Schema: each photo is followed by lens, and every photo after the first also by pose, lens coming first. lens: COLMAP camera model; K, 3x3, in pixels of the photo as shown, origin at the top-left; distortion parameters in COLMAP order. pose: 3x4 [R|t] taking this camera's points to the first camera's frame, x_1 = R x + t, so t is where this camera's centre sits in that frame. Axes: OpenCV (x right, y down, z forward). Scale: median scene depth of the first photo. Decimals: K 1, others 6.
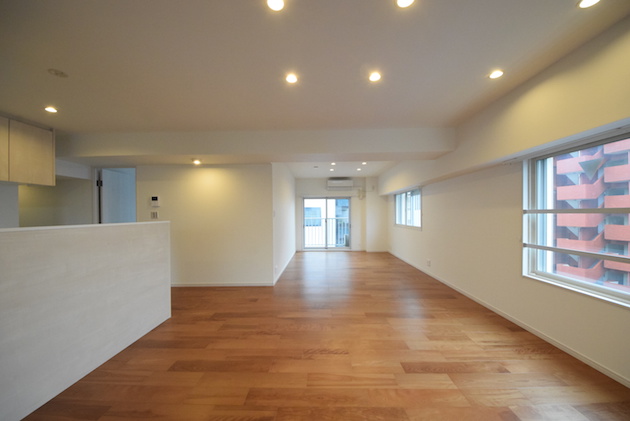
lens RADIAL K [[231.2, 0, 315.0], [0, 231.2, 210.5], [0, 0, 1]] dist [-0.000967, -0.000265]
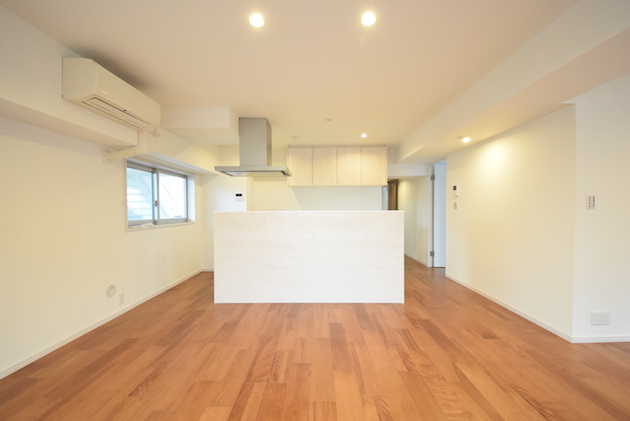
lens RADIAL K [[269.8, 0, 315.0], [0, 269.8, 210.5], [0, 0, 1]] dist [0.025663, -0.000823]
pose [[0.008902, 0.013251, -0.999873, 0.459797], [0.017591, 0.999755, 0.013406, 0.017910], [0.999806, -0.017708, 0.008666, 0.477722]]
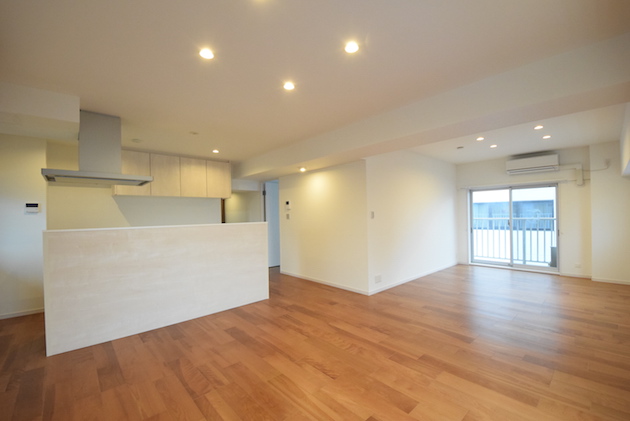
lens RADIAL K [[269.8, 0, 315.0], [0, 269.8, 210.5], [0, 0, 1]] dist [0.025663, -0.000823]
pose [[0.686621, -0.017280, -0.726811, 0.491665], [0.024286, 0.999705, -0.000825, -0.006908], [0.726610, -0.017085, 0.686837, 0.148823]]
